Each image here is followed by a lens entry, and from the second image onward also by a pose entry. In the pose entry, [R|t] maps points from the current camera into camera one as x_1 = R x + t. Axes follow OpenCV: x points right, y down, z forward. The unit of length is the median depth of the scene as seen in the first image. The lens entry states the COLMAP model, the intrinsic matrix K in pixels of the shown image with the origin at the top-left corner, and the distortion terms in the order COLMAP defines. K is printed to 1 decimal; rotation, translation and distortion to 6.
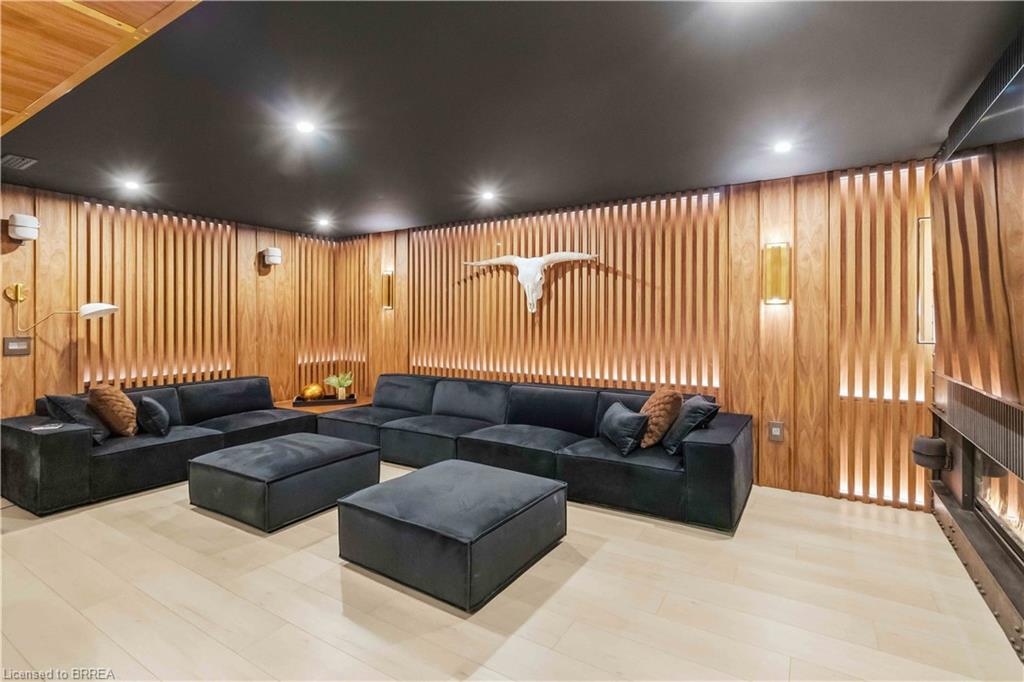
lens RADIAL K [[490.1, 0, 508.6], [0, 490.1, 327.6], [0, 0, 1]] dist [-0.001837, 0.000691]
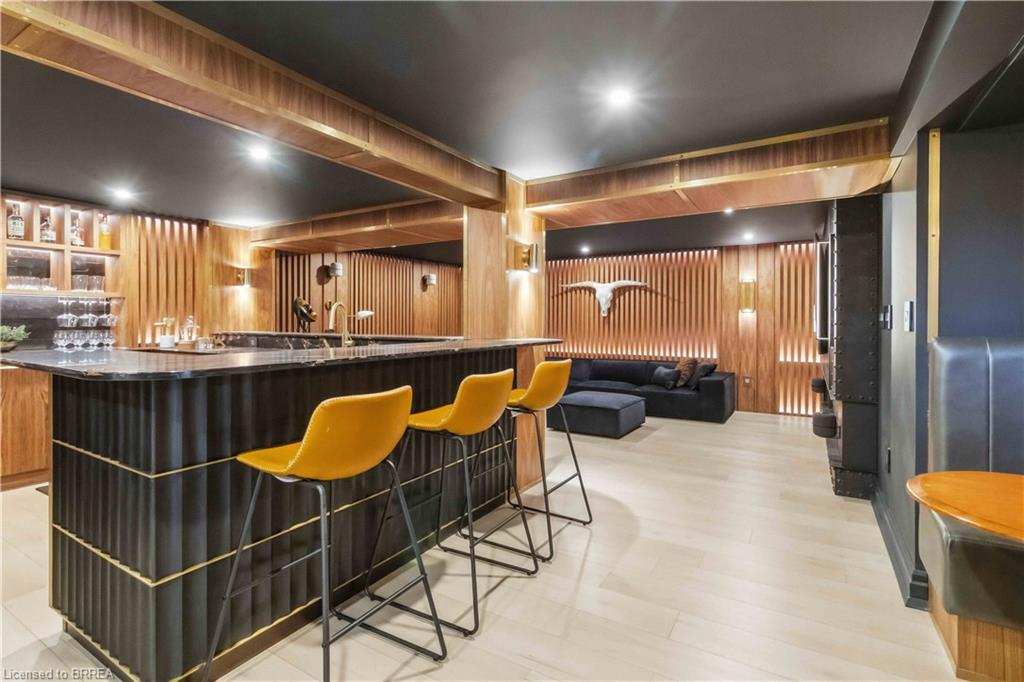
lens RADIAL K [[490.1, 0, 514.6], [0, 490.1, 333.4], [0, 0, 1]] dist [-0.001837, 0.000691]
pose [[0.999621, 0.002429, 0.027440, -0.359836], [-0.002562, 0.999985, 0.004837, 0.023806], [-0.027428, -0.004905, 0.999612, -0.775393]]
